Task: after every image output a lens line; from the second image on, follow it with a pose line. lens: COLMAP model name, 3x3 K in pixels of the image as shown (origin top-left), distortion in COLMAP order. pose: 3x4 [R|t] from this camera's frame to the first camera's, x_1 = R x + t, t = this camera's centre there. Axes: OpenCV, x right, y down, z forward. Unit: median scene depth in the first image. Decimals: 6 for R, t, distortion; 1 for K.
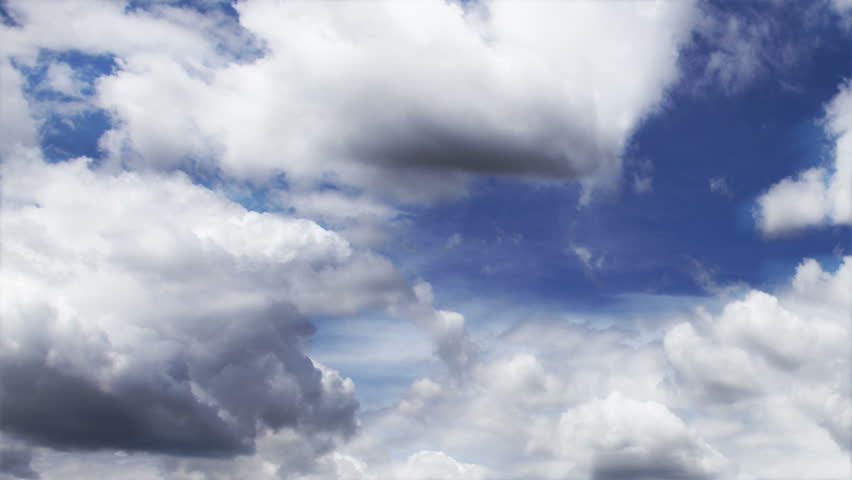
lens RADIAL K [[1499.7, 0, 426.0], [0, 1499.7, 240.0], [0, 0, 1]] dist [0.002097, -0.019015]
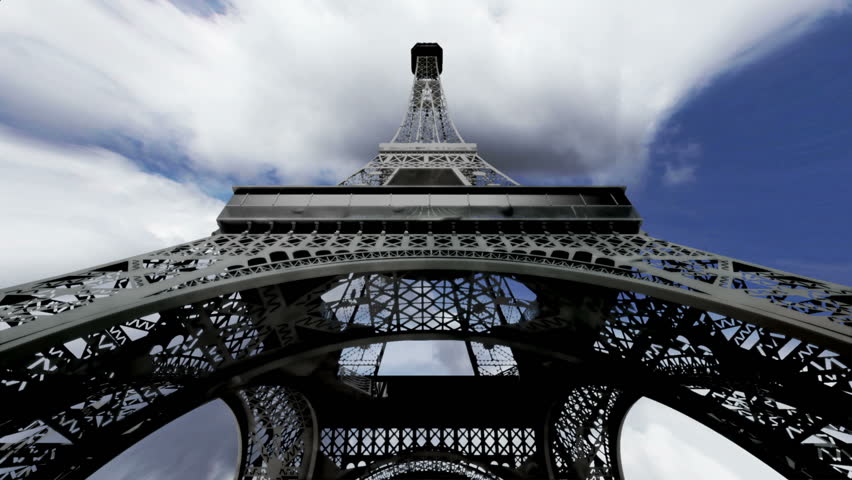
lens RADIAL K [[1499.7, 0, 426.0], [0, 1499.7, 240.0], [0, 0, 1]] dist [0.002097, -0.019015]
pose [[1.000000, -0.000385, -0.000228, 0.000053], [0.000385, 1.000000, -0.000047, 0.000042], [0.000228, 0.000047, 1.000000, 0.126958]]
